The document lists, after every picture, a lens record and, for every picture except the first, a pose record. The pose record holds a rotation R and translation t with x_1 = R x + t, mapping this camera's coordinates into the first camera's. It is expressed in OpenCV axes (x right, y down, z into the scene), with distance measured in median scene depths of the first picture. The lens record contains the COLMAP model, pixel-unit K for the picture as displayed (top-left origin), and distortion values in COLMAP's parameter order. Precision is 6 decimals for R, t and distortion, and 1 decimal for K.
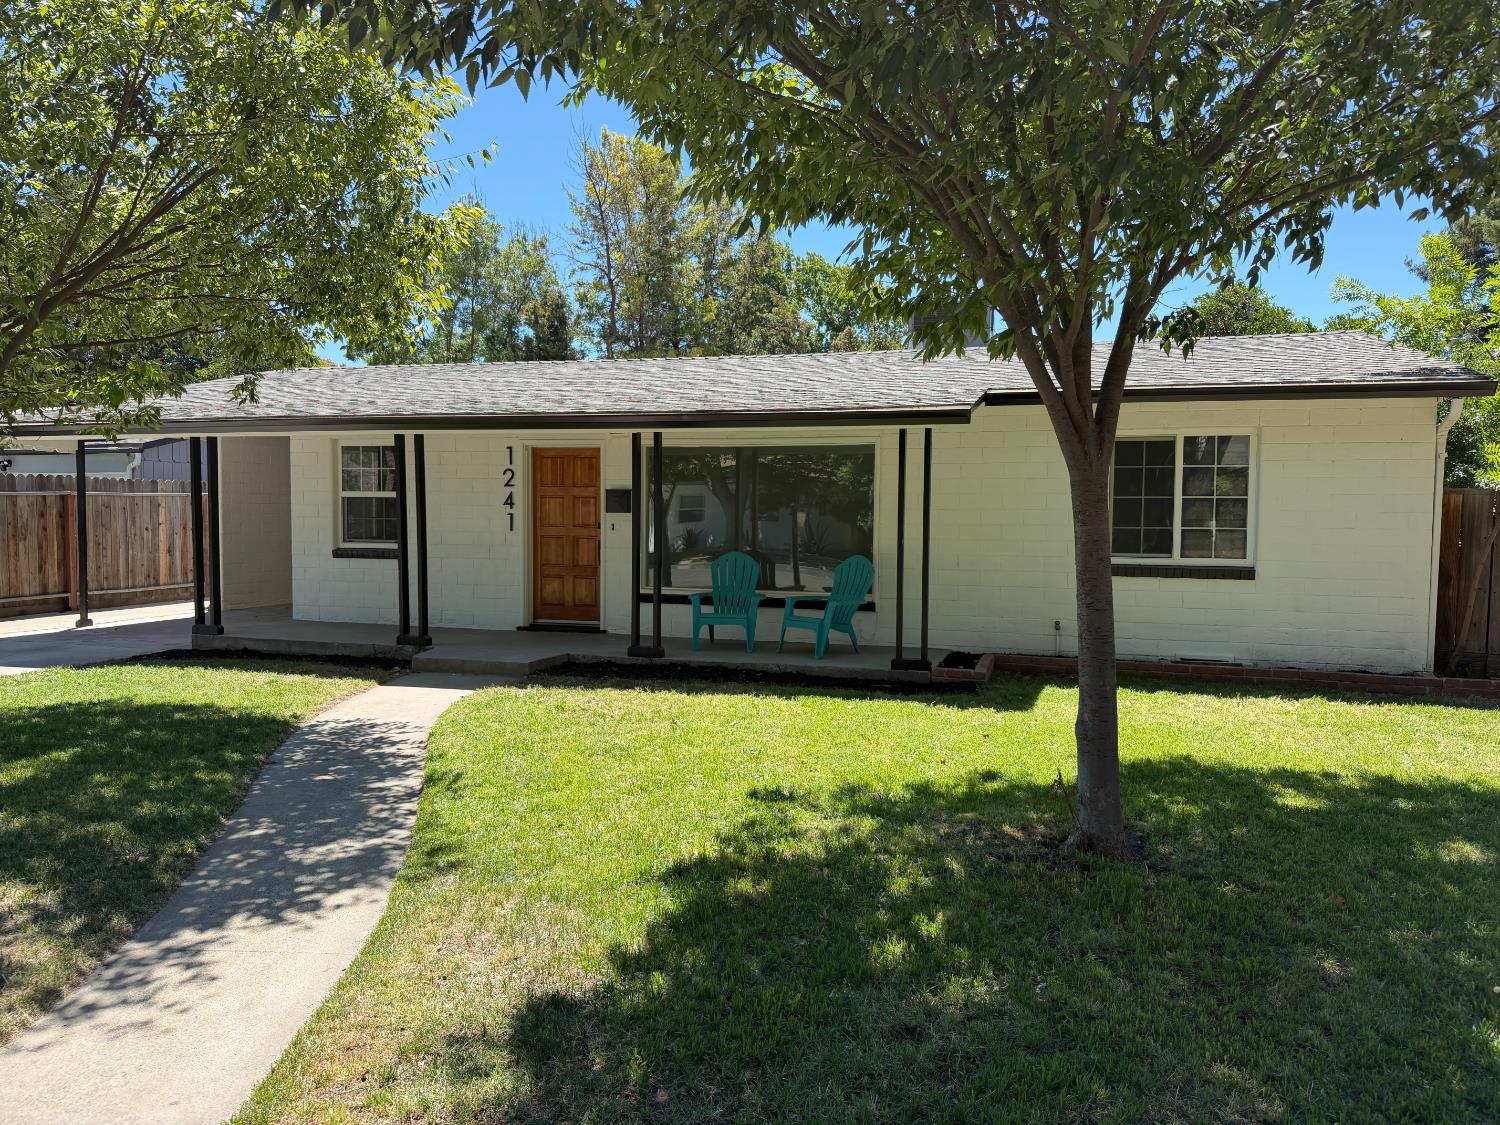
lens RADIAL K [[1050.6, 0, 750.0], [0, 1050.6, 562.5], [0, 0, 1]] dist [0.075432, -0.111896]
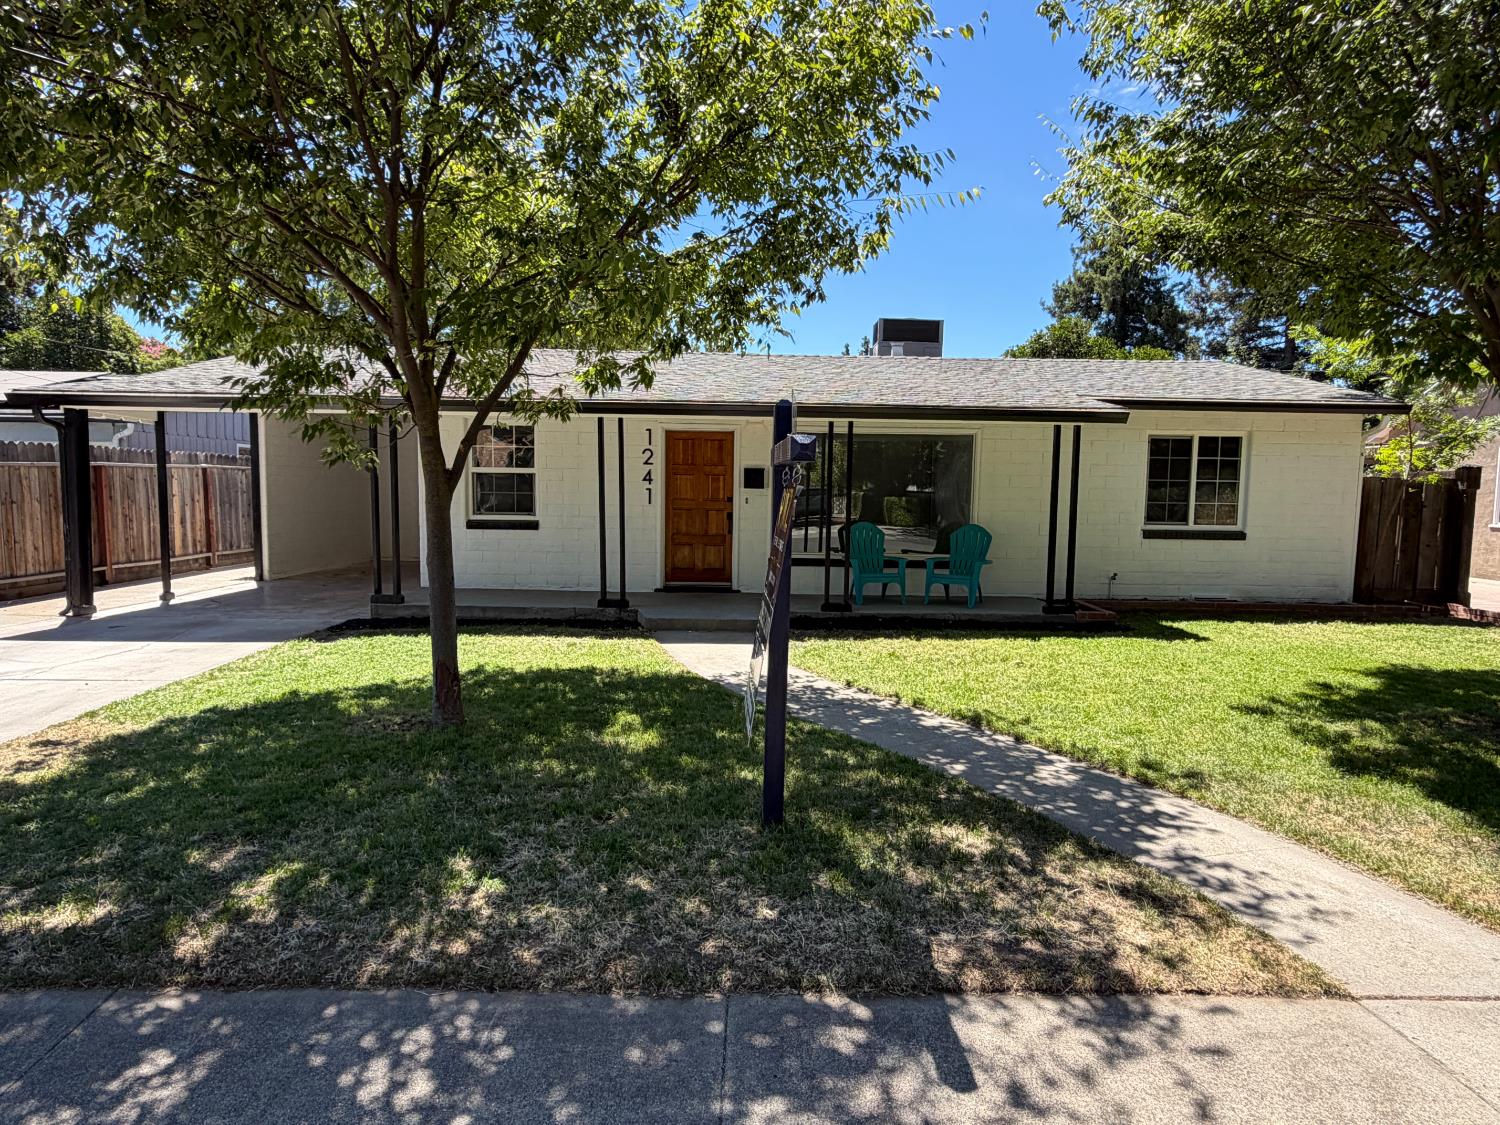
lens RADIAL K [[891.7, 0, 745.0], [0, 891.7, 568.8], [0, 0, 1]] dist [-0.000088, 0.000069]
pose [[0.955548, -0.020399, 0.294127, -0.488954], [0.006665, 0.998843, 0.047622, -0.006674], [-0.294759, -0.043545, 0.954579, 0.069120]]
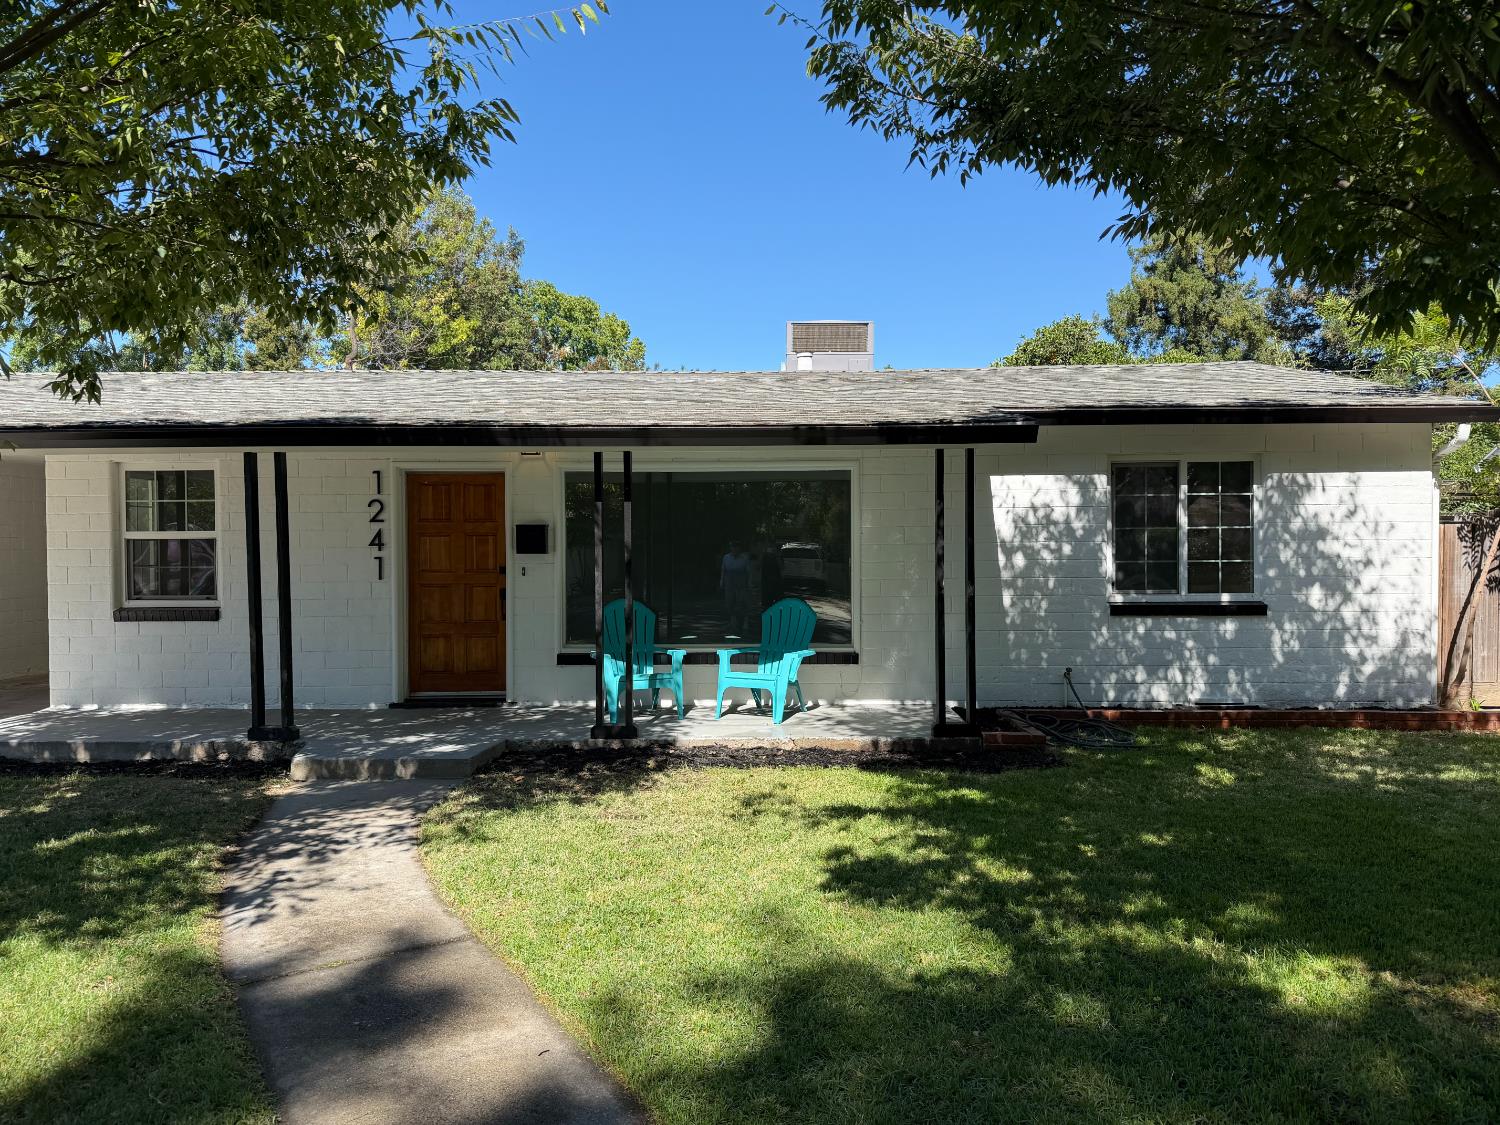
lens RADIAL K [[1044.5, 0, 743.1], [0, 1044.5, 562.5], [0, 0, 1]] dist [0.113899, -0.173851]
pose [[0.963847, -0.017467, 0.265882, -0.209191], [0.026535, 0.999181, -0.030551, -0.013839], [-0.265130, 0.036502, 0.963521, 0.216935]]
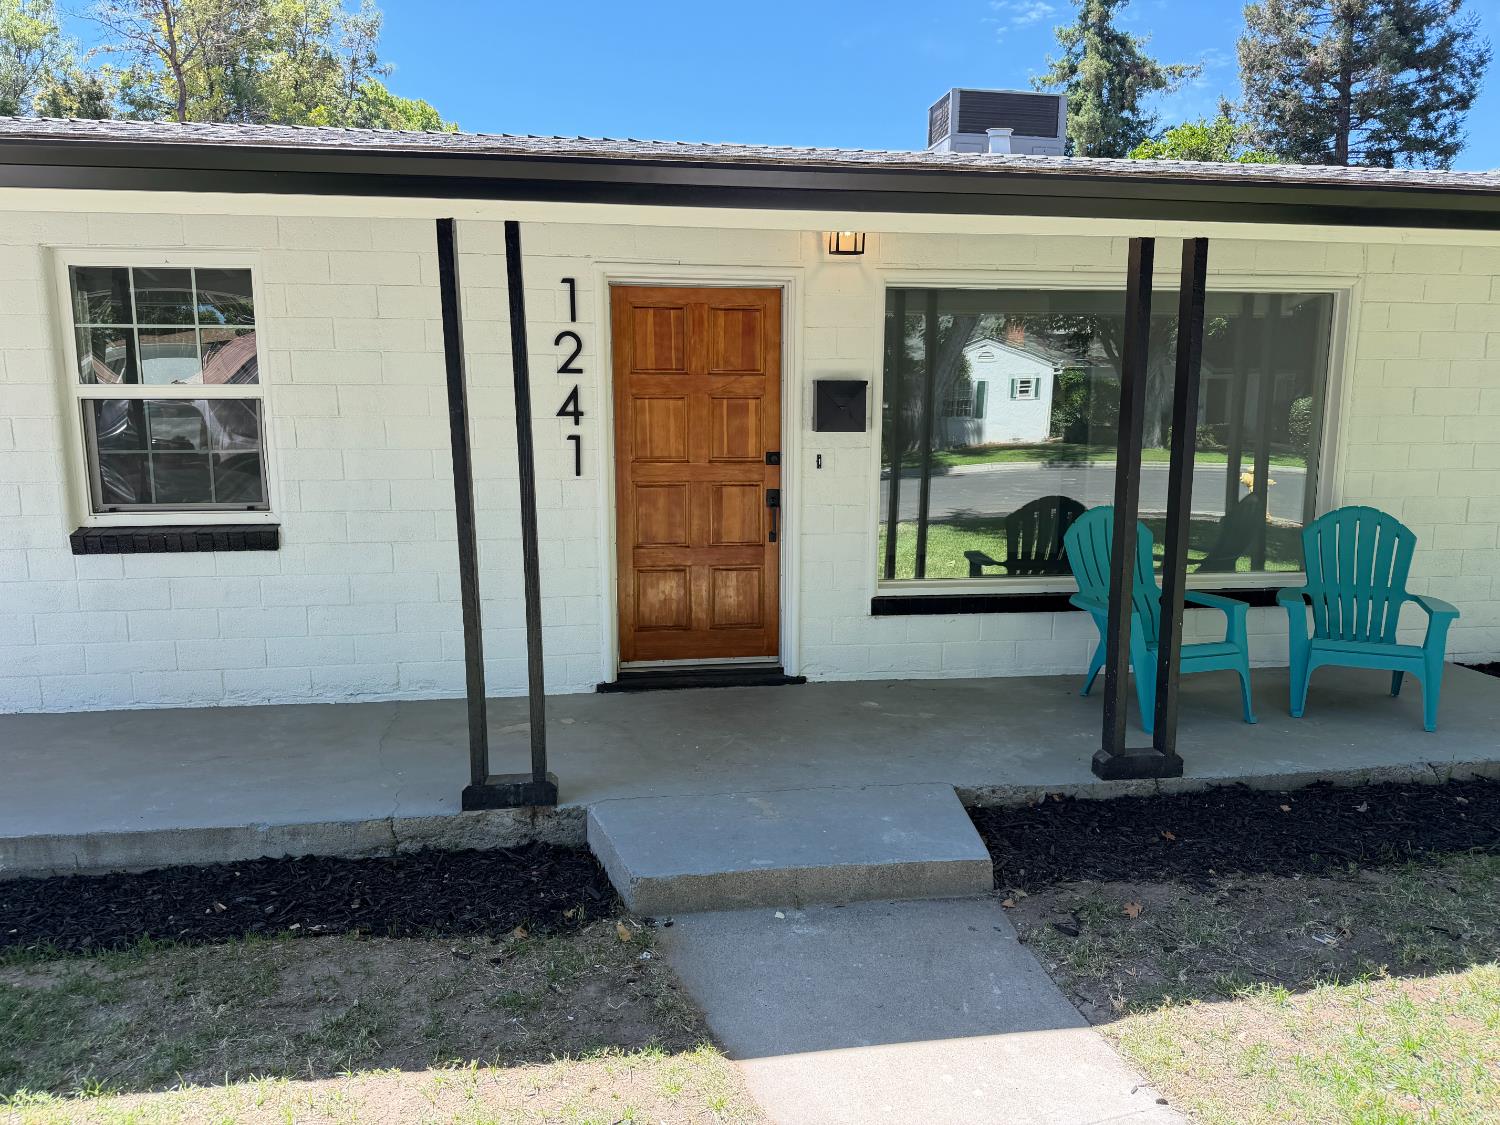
lens RADIAL K [[1044.5, 0, 743.1], [0, 1044.5, 562.5], [0, 0, 1]] dist [0.113899, -0.173851]
pose [[0.907861, -0.072199, 0.413007, -0.414540], [0.026138, 0.992892, 0.116115, -0.051099], [-0.418455, -0.094621, 0.903295, 0.677857]]
